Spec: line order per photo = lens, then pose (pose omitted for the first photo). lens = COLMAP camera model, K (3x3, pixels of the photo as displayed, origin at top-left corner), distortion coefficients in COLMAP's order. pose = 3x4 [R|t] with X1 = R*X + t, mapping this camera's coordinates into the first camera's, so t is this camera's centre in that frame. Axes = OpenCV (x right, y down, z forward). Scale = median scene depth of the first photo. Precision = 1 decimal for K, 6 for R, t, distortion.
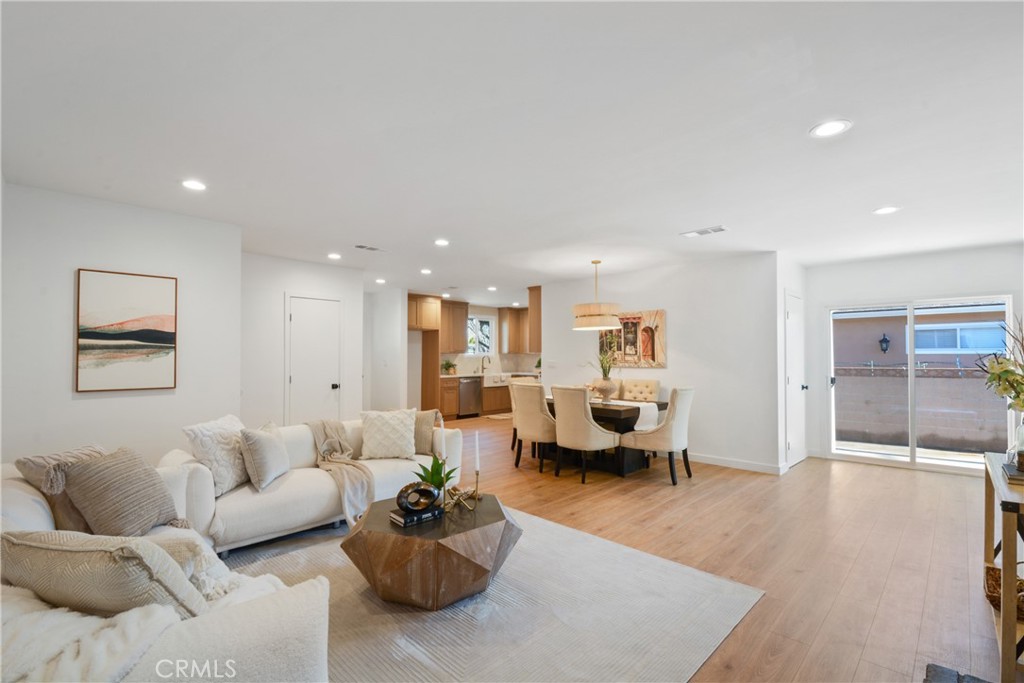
lens RADIAL K [[455.5, 0, 516.4], [0, 455.5, 344.9], [0, 0, 1]] dist [-0.002444, -0.000144]
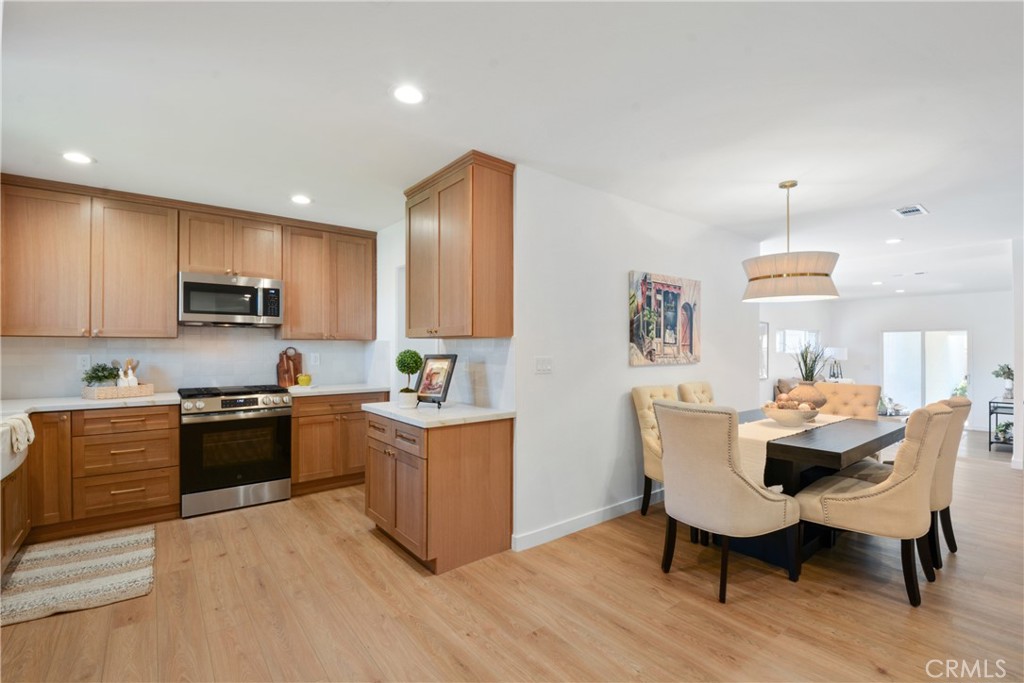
lens RADIAL K [[456.8, 0, 532.0], [0, 456.8, 346.7], [0, 0, 1]] dist [0.001819, -0.012536]
pose [[0.116280, 0.002240, 0.993214, -0.385609], [-0.025418, 0.999677, 0.000722, 0.028624], [-0.992891, -0.025330, 0.116299, 1.095830]]
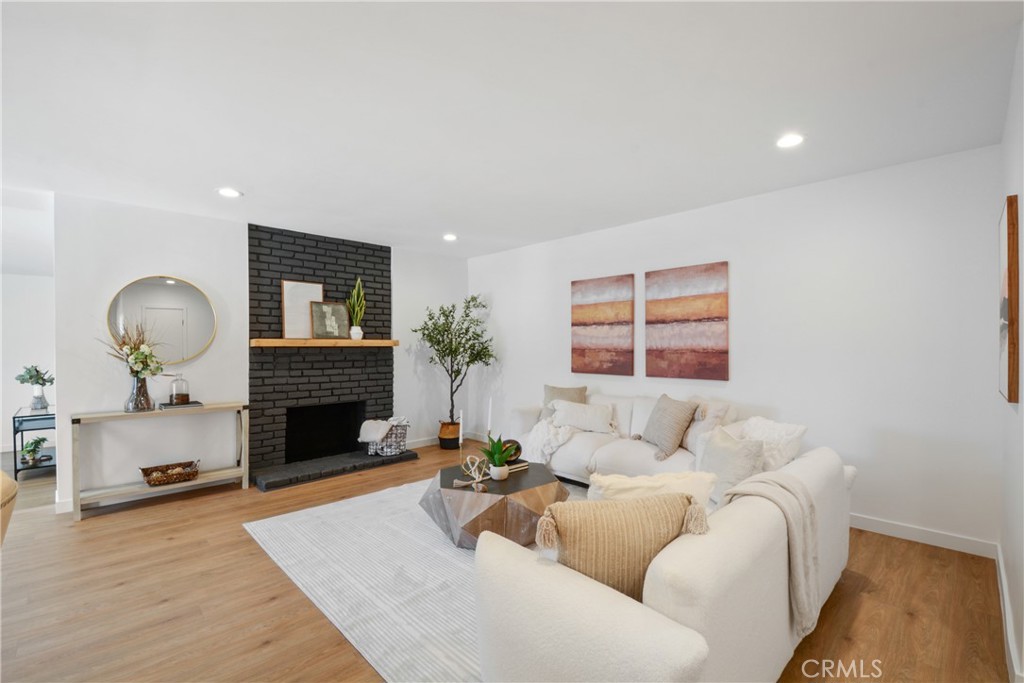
lens RADIAL K [[456.8, 0, 506.3], [0, 456.8, 347.6], [0, 0, 1]] dist [0.001819, -0.012536]
pose [[-0.998779, 0.000603, 0.049399, -0.107808], [-0.000231, 0.999858, -0.016858, 0.022326], [-0.049402, -0.016849, -0.998637, 0.894170]]
